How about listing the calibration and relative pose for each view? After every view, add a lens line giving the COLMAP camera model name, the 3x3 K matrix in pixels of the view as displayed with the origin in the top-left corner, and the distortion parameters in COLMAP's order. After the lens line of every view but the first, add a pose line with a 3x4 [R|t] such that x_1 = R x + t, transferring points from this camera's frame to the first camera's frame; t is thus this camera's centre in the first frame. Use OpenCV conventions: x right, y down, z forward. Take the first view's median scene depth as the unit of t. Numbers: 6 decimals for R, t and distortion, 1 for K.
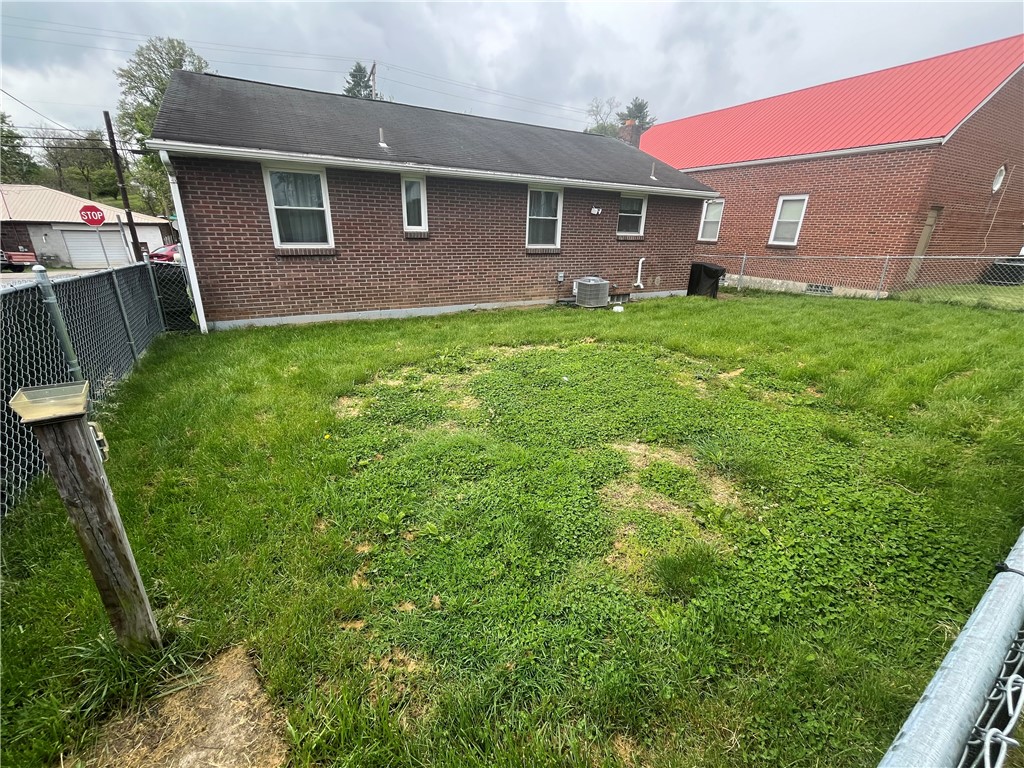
lens RADIAL K [[413.6, 0, 512.0], [0, 413.6, 384.0], [0, 0, 1]] dist [-0.001111, 0.000356]
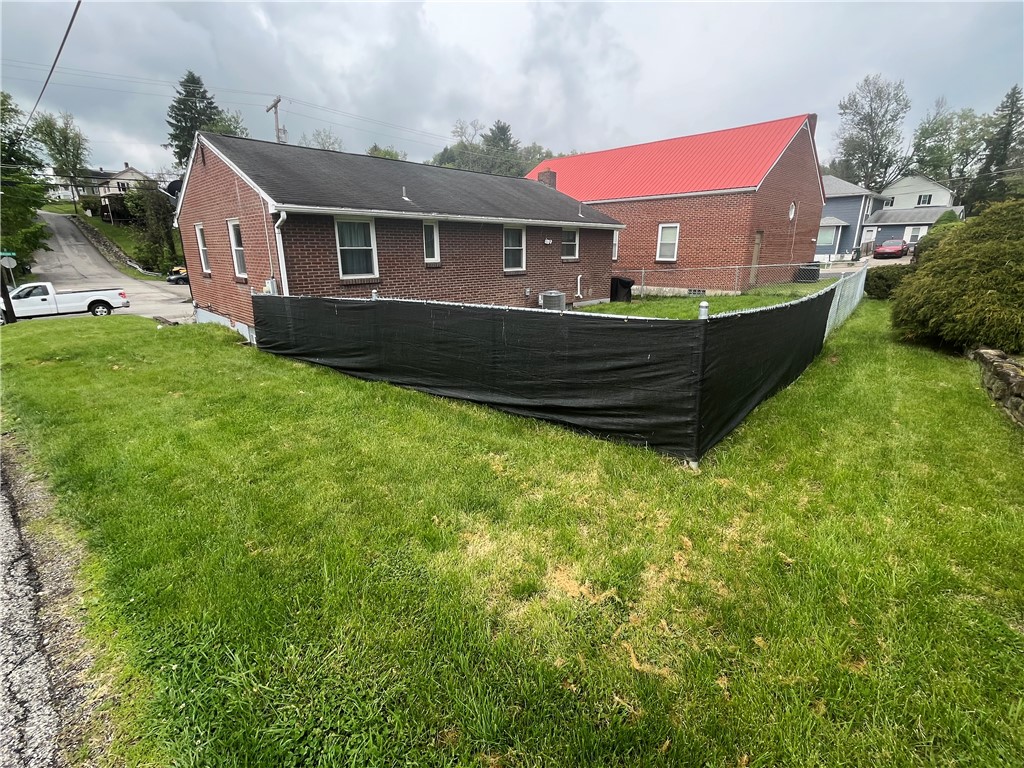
lens RADIAL K [[459.7, 0, 512.0], [0, 459.7, 384.0], [0, 0, 1]] dist [0.000481, -0.000097]
pose [[0.959379, -0.105628, 0.261600, -0.293356], [0.124619, 0.990563, -0.057059, 0.087099], [-0.253104, 0.087341, 0.963488, -0.297038]]
